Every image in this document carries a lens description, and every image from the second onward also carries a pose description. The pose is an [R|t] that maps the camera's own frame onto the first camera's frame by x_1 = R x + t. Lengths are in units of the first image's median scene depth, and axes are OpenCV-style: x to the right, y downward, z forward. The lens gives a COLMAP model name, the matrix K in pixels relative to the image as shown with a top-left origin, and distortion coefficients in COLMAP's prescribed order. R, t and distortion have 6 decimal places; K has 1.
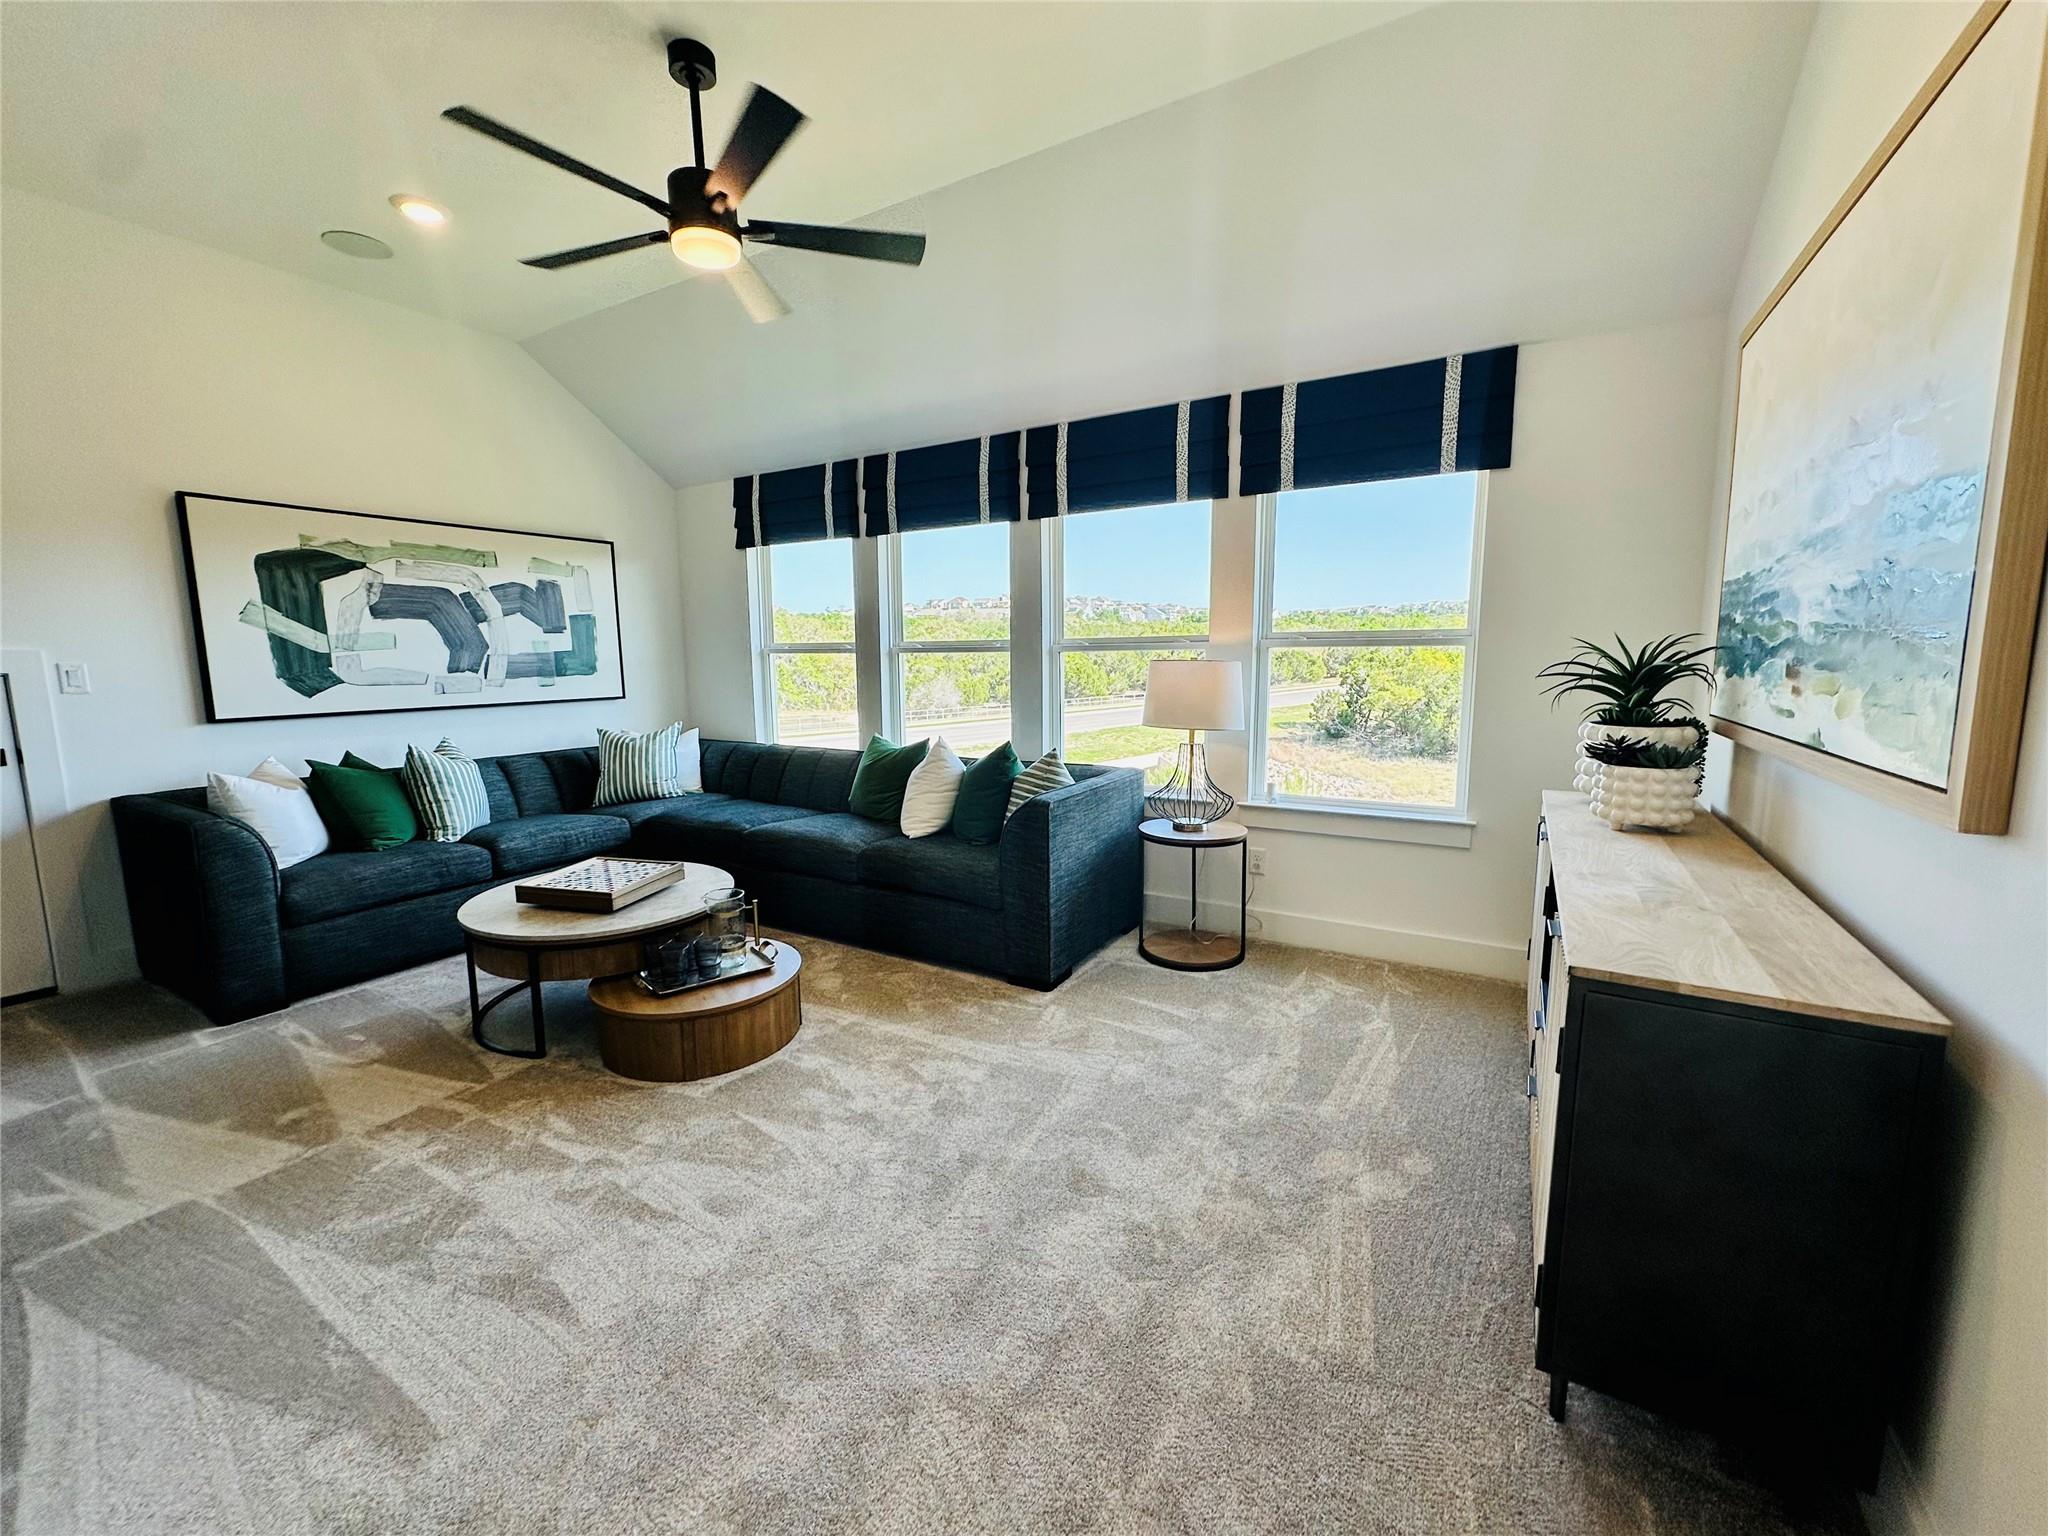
lens RADIAL K [[809.6, 0, 1029.9], [0, 809.6, 768.6], [0, 0, 1]] dist [-0.000760, -0.000383]
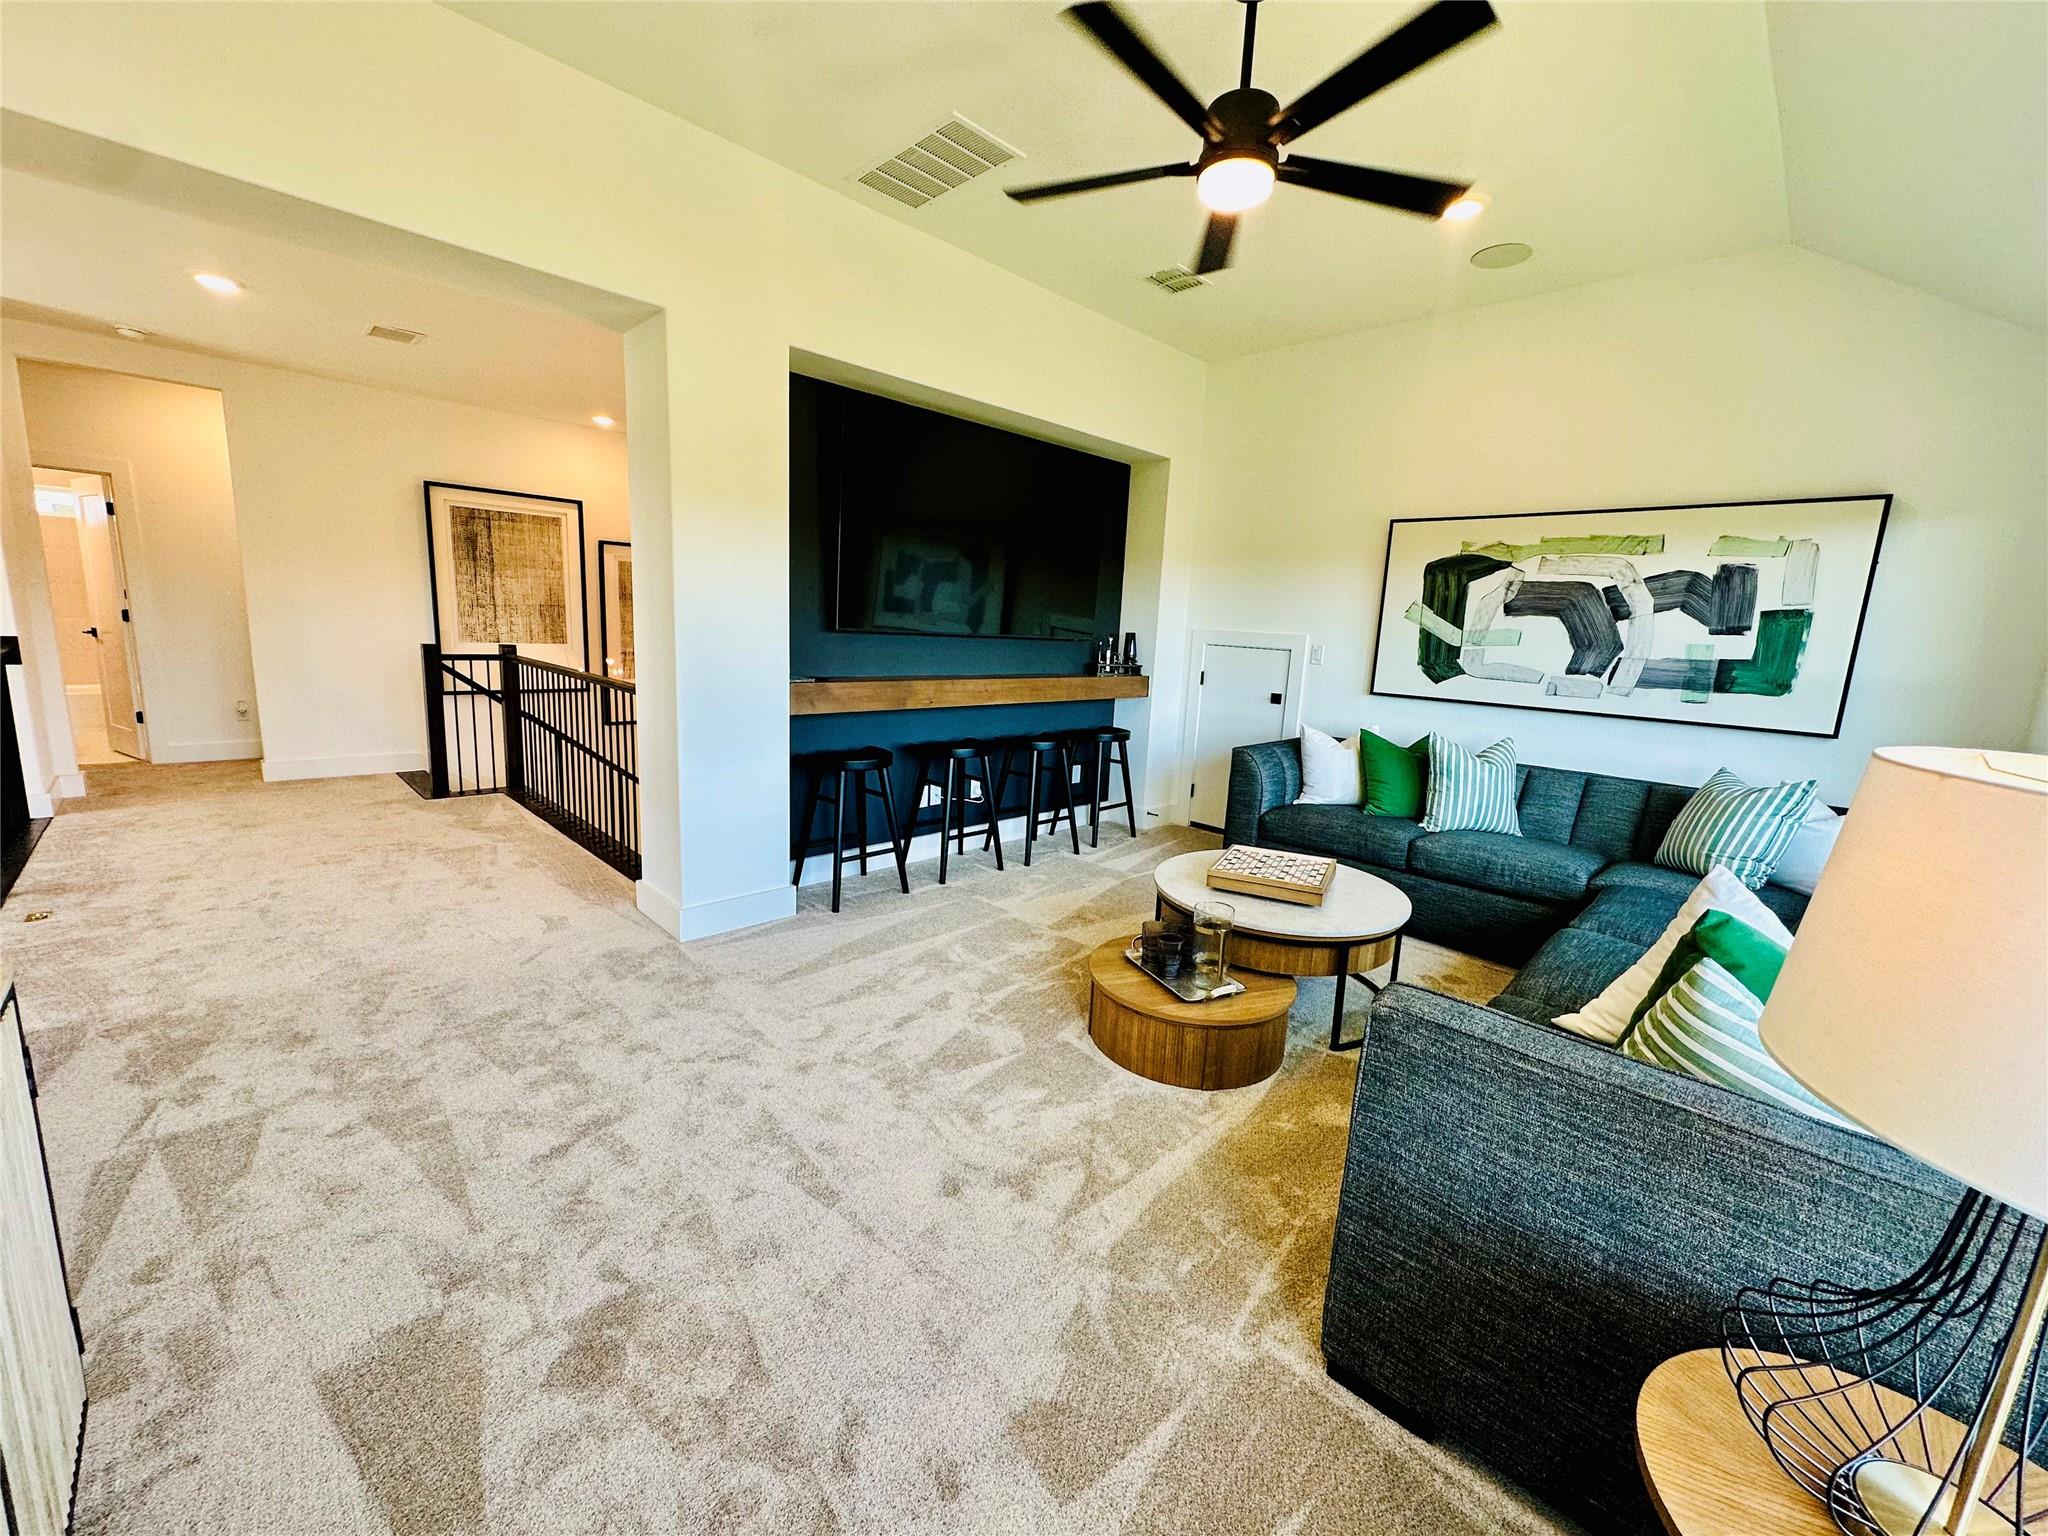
lens RADIAL K [[809.6, 0, 1029.9], [0, 809.6, 768.6], [0, 0, 1]] dist [-0.000760, -0.000383]
pose [[-0.236631, 0.167031, -0.957134, 0.343139], [-0.186121, 0.959076, 0.213384, -0.099529], [0.953606, 0.228636, -0.195859, 0.630362]]
